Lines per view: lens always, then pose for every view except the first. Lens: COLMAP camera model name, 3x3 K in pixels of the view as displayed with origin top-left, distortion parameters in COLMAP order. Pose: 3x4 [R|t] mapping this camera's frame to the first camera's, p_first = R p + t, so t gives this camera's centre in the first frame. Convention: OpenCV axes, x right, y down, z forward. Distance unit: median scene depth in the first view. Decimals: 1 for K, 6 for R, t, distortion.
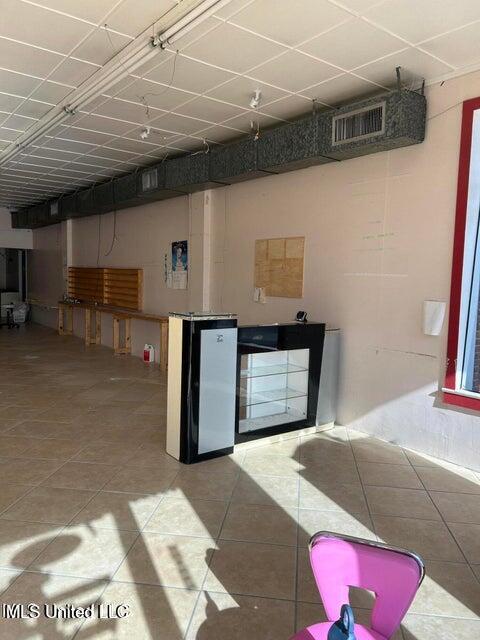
lens RADIAL K [[483.7, 0, 240.1], [0, 483.7, 321.5], [0, 0, 1]] dist [0.040120, -0.015813]
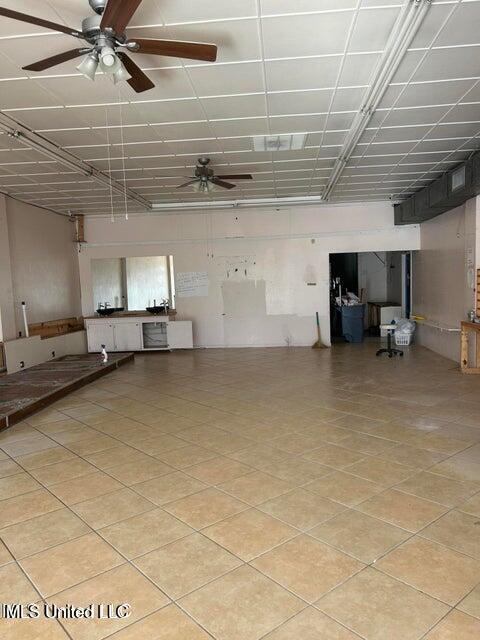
lens RADIAL K [[483.7, 0, 243.7], [0, 483.7, 322.5], [0, 0, 1]] dist [0.040120, -0.015813]
pose [[0.742691, -0.000731, -0.669634, -0.129696], [-0.006848, 0.999939, -0.008687, -0.028400], [0.669599, 0.011037, 0.742641, 0.270369]]
